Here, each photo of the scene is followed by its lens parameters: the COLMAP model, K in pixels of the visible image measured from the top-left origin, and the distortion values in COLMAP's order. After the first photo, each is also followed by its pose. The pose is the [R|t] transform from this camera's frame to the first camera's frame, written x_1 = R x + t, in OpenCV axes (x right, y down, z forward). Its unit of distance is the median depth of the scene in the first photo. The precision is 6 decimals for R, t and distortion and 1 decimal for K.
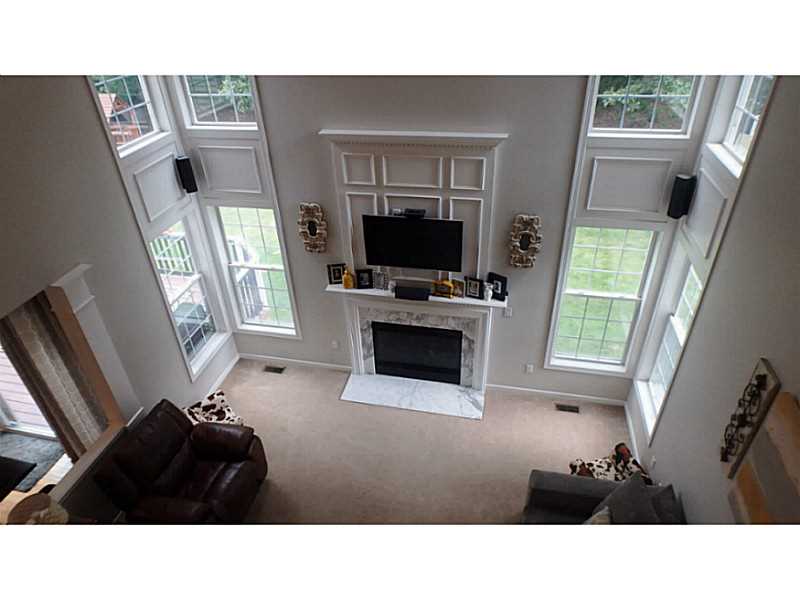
lens RADIAL K [[508.9, 0, 400.0], [0, 508.9, 300.0], [0, 0, 1]] dist [-0.000345, 0.000842]
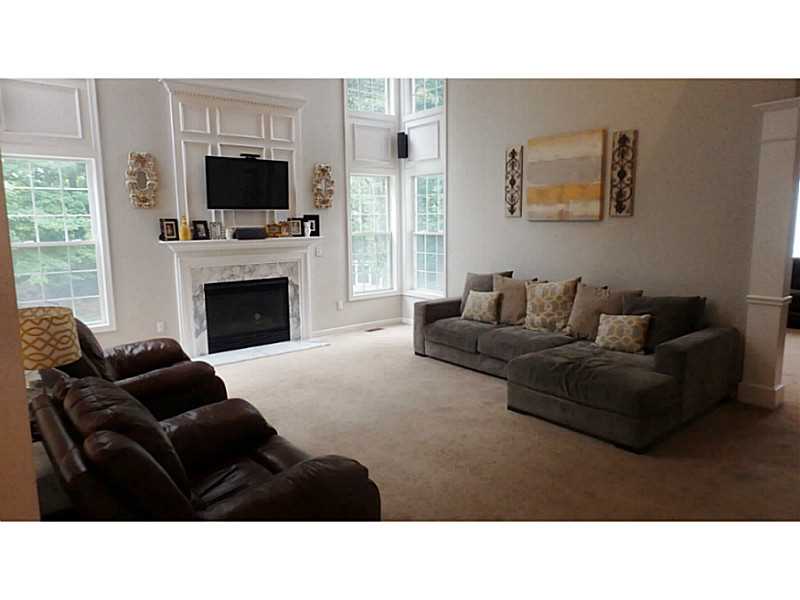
lens RADIAL K [[508.9, 0, 400.0], [0, 508.9, 300.0], [0, 0, 1]] dist [-0.000345, 0.000842]
pose [[0.620098, -0.089865, 0.779361, -0.653311], [0.428235, 0.871138, -0.240278, 0.516359], [-0.657338, 0.482746, 0.578674, 0.208336]]
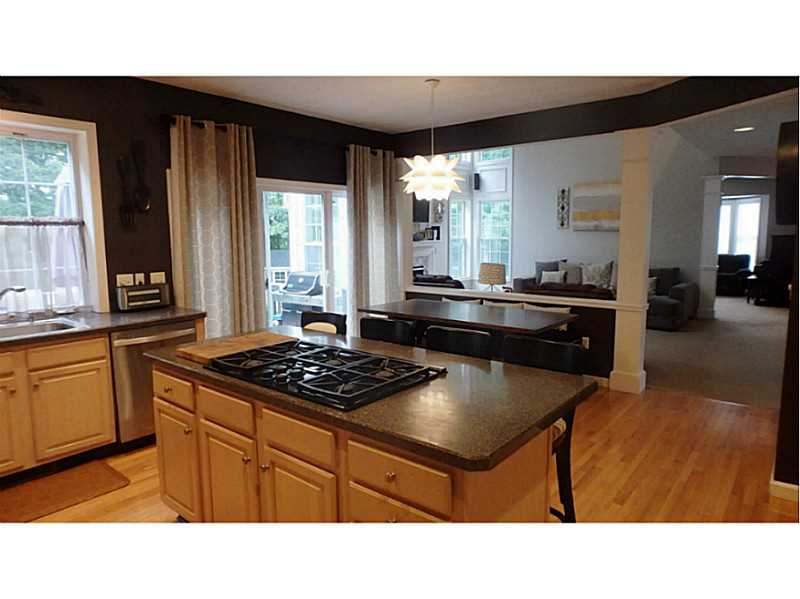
lens RADIAL K [[508.9, 0, 400.0], [0, 508.9, 299.5], [0, 0, 1]] dist [-0.000345, 0.000842]
pose [[0.439350, -0.084960, 0.894289, -1.603393], [0.494129, 0.854237, -0.161603, 0.430600], [-0.750205, 0.512894, 0.417291, 0.401635]]
